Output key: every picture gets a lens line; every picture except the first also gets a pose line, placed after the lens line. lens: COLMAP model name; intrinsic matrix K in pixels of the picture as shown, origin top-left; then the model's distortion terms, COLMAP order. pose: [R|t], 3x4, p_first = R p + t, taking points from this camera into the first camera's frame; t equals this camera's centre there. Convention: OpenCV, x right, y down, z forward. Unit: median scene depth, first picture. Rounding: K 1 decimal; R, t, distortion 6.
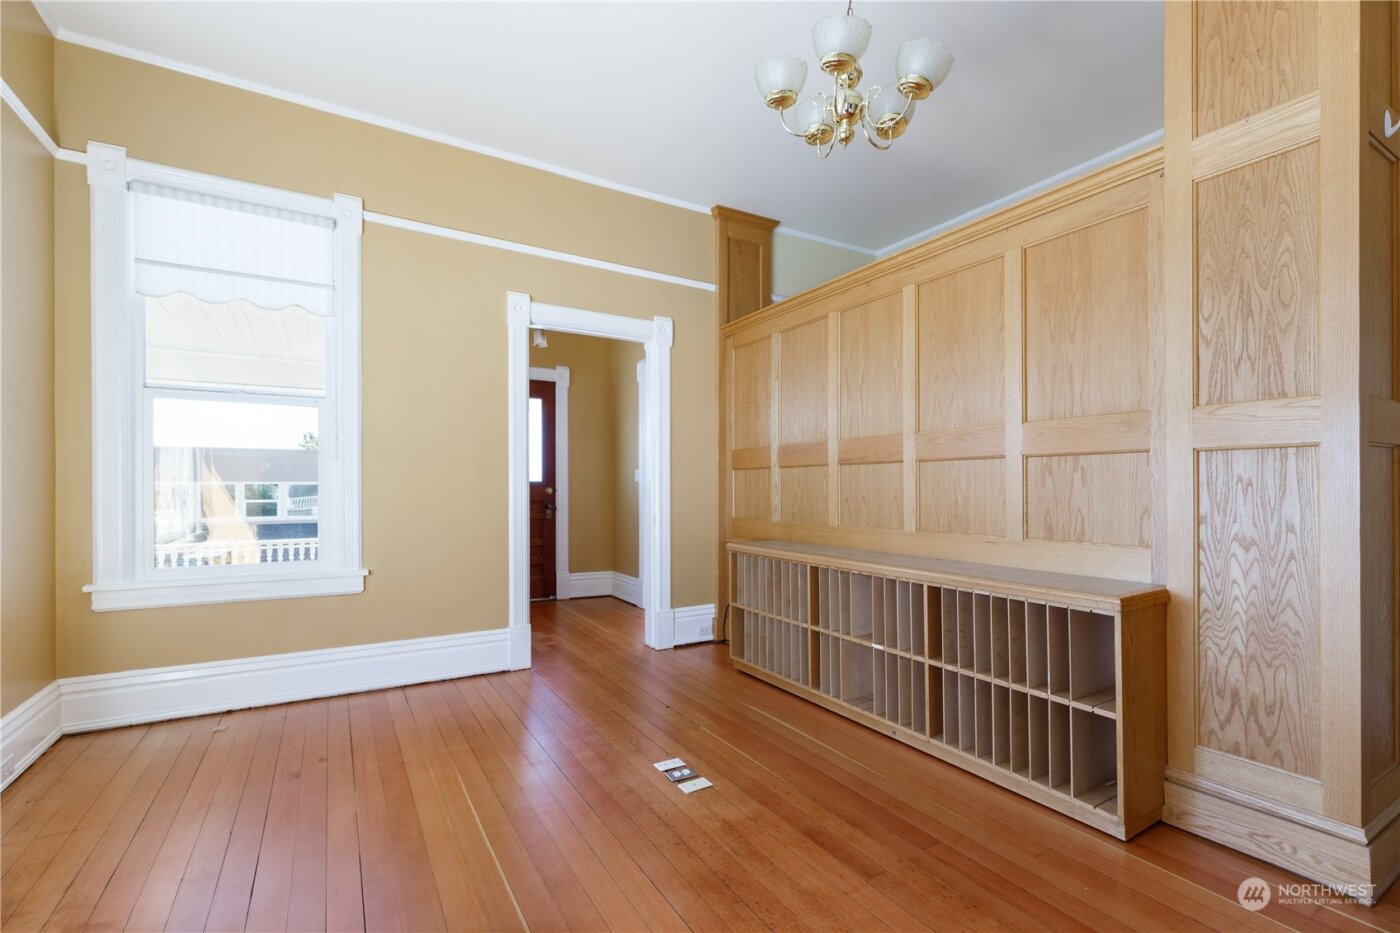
lens RADIAL K [[637.1, 0, 704.7], [0, 637.1, 477.8], [0, 0, 1]] dist [0.004200, 0.000563]
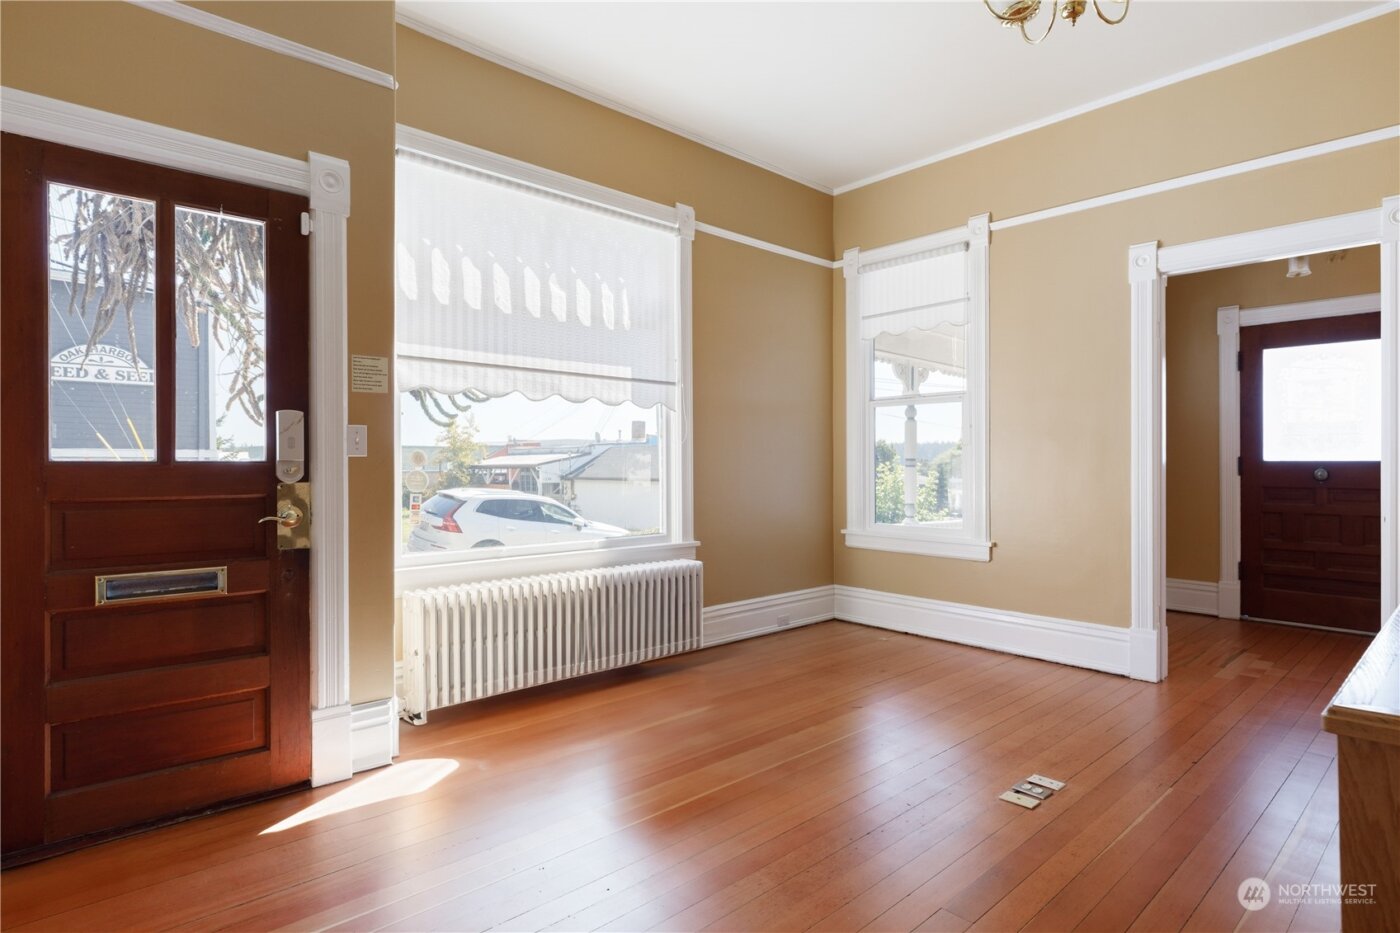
lens RADIAL K [[722.0, 0, 701.5], [0, 722.0, 464.8], [0, 0, 1]] dist [-0.023710, -0.000141]
pose [[0.191109, -0.003534, -0.981563, 0.720093], [0.009773, 0.999951, -0.001698, 0.005843], [0.981520, -0.009269, 0.191134, 0.300499]]
